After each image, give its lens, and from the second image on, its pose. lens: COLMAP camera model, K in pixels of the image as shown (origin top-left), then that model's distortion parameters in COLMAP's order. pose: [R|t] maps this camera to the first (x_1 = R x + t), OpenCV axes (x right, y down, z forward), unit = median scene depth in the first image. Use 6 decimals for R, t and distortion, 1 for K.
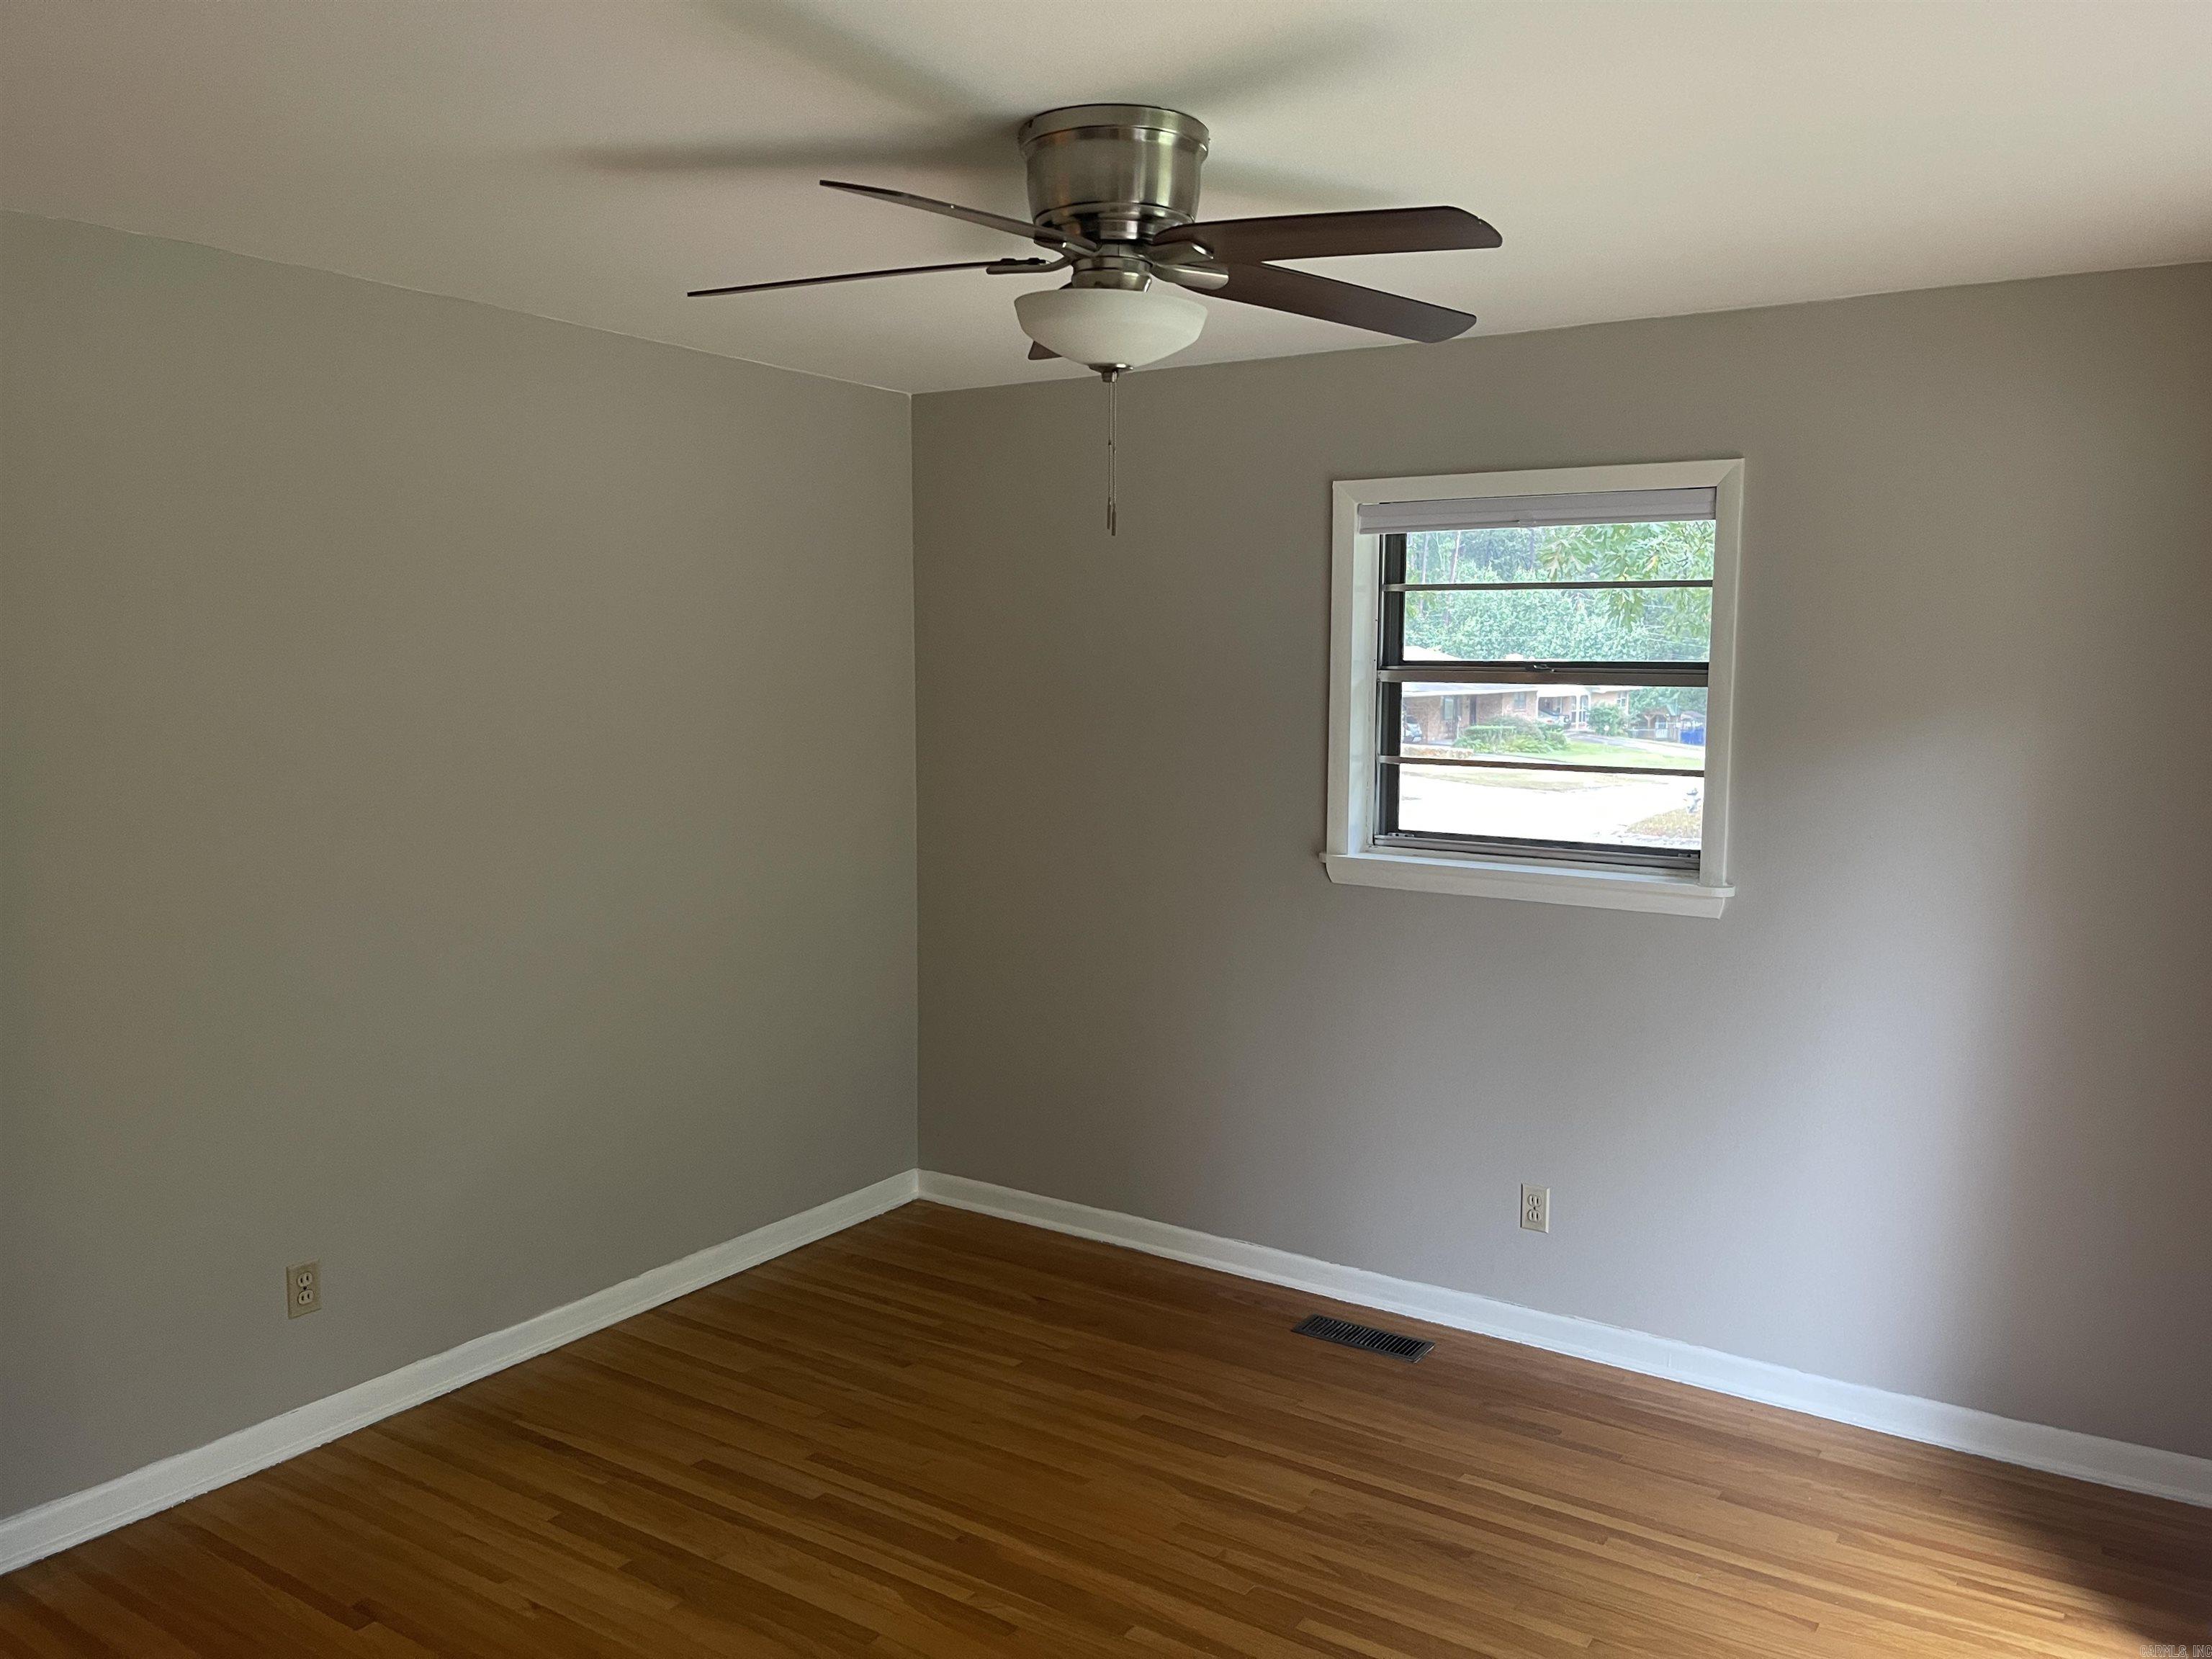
lens RADIAL K [[1676.7, 0, 1105.9], [0, 1676.7, 828.0], [0, 0, 1]] dist [0.063232, -0.065603]
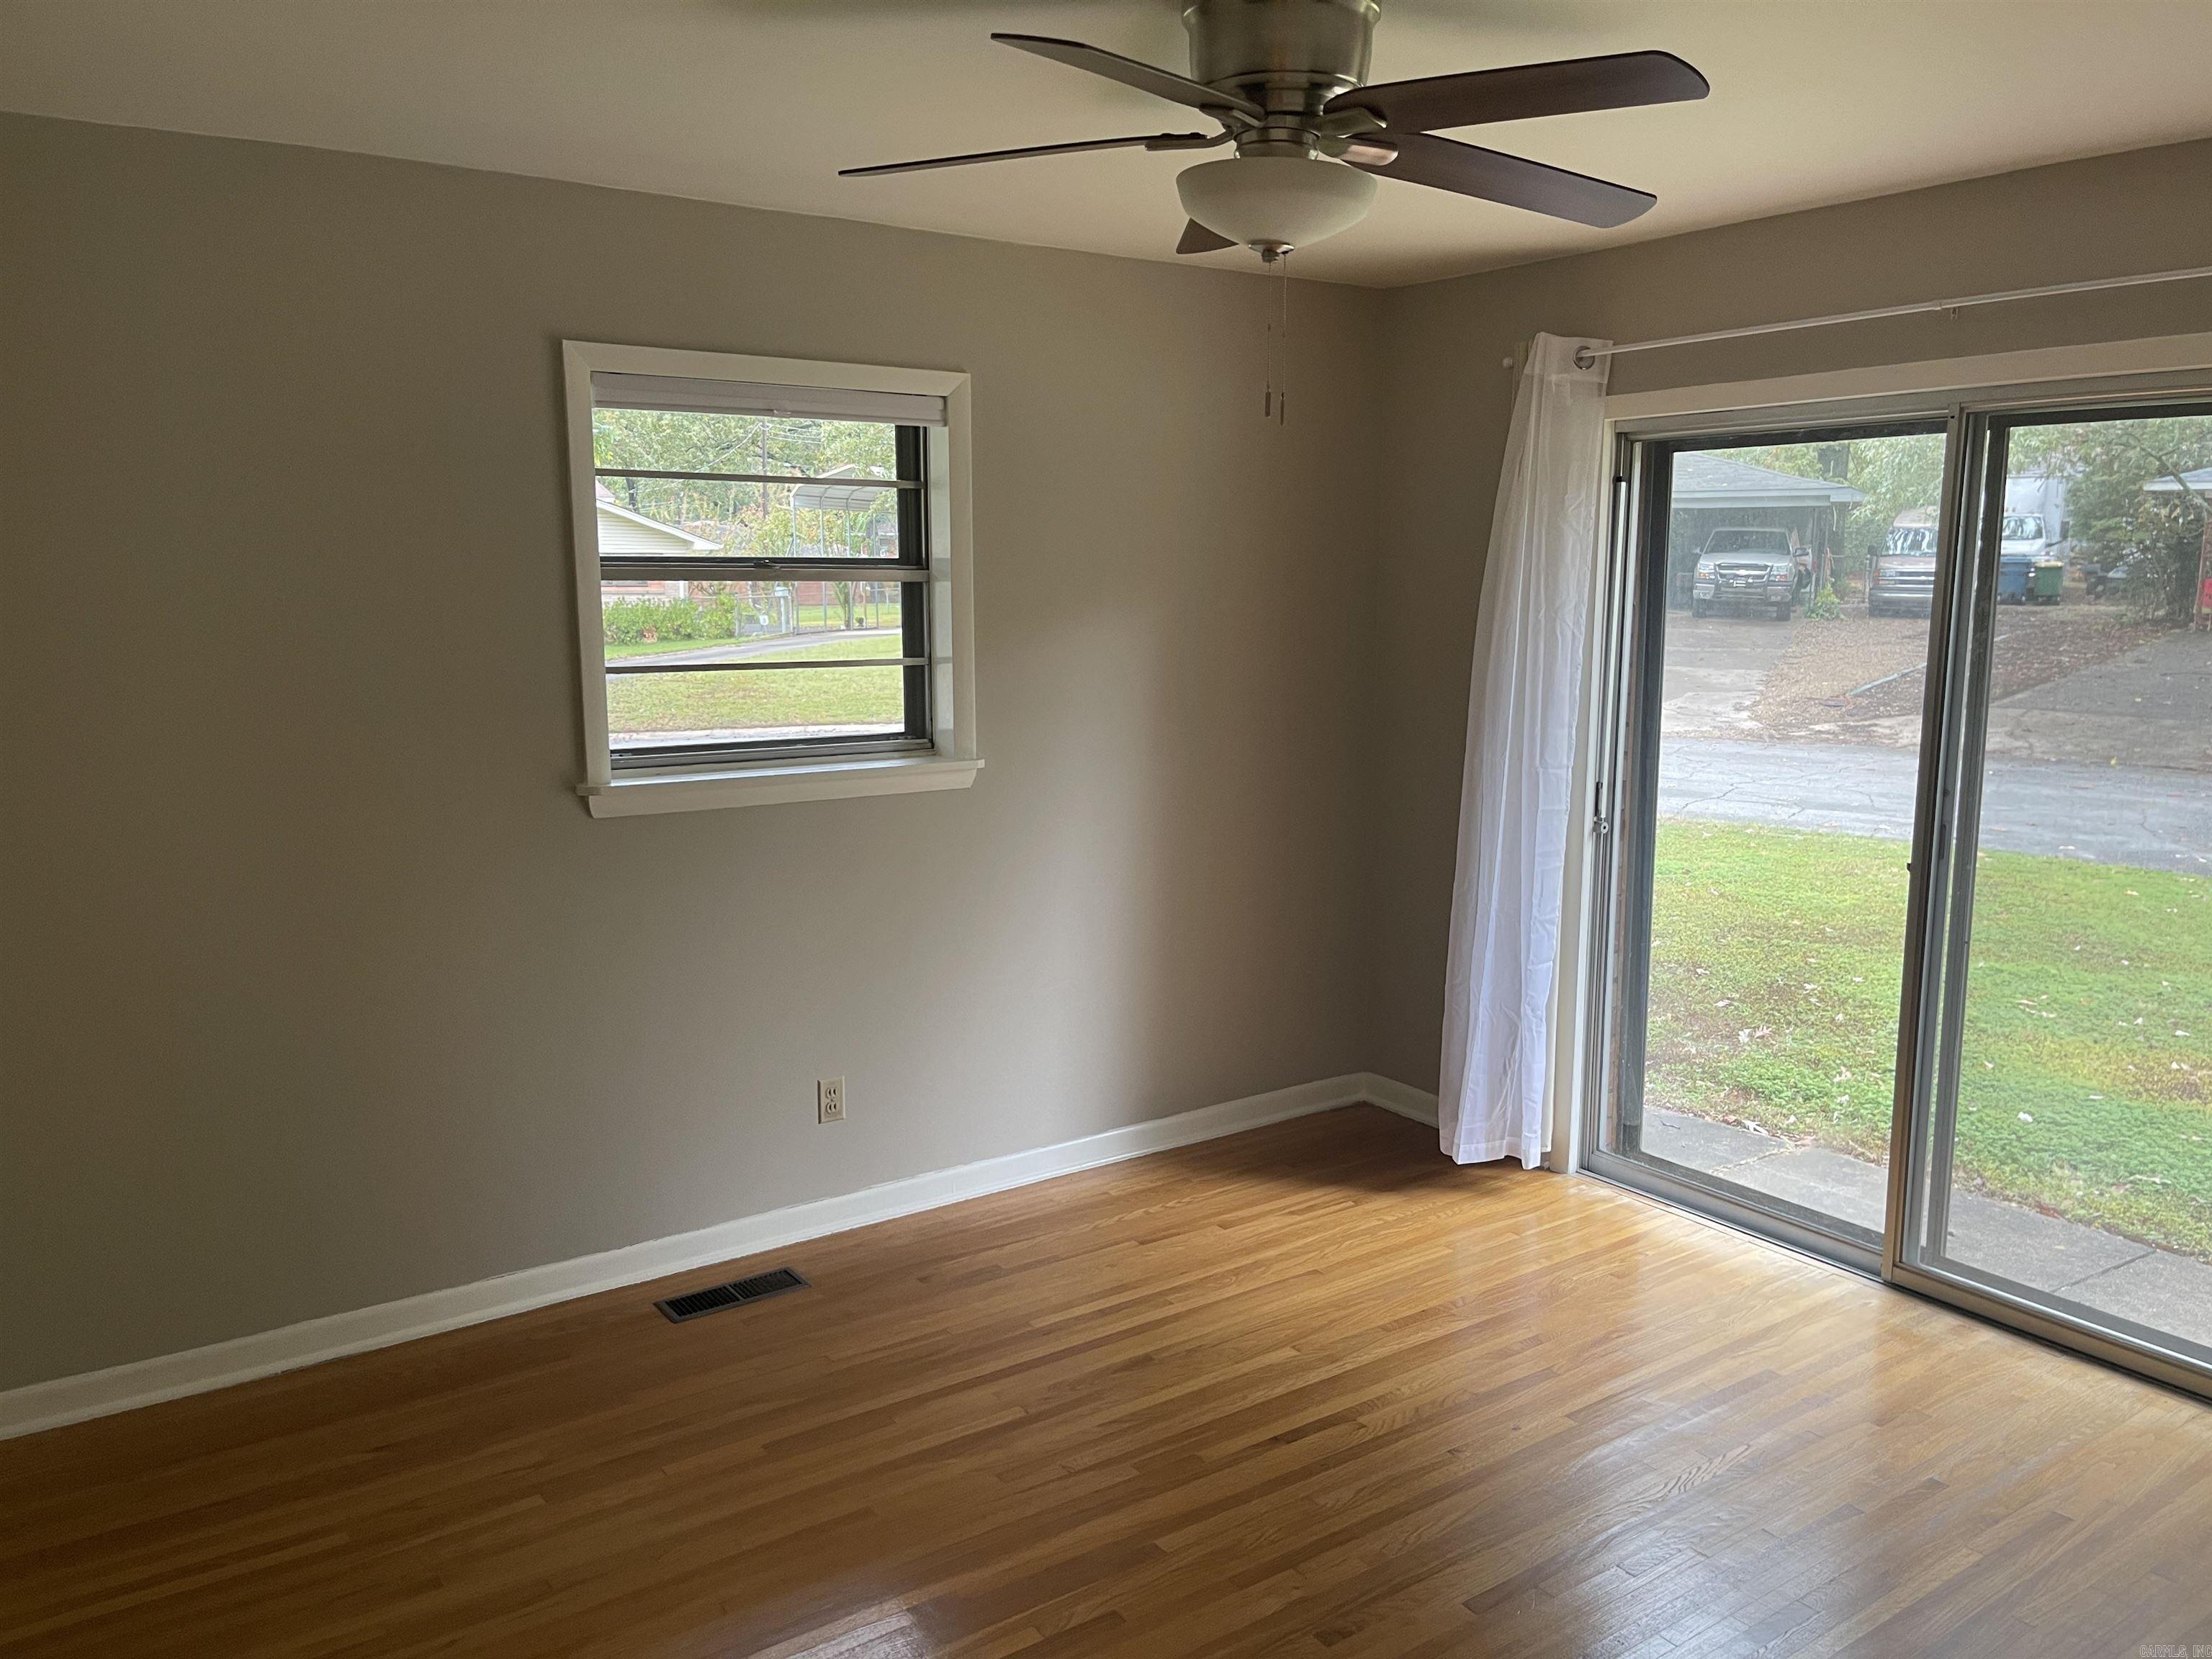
lens RADIAL K [[1676.7, 0, 1102.2], [0, 1676.7, 841.6], [0, 0, 1]] dist [0.063232, -0.065603]
pose [[0.368883, -0.155099, 0.916444, -0.613334], [0.103002, 0.986728, 0.125534, -0.040496], [-0.923751, 0.048088, 0.379963, 0.472868]]
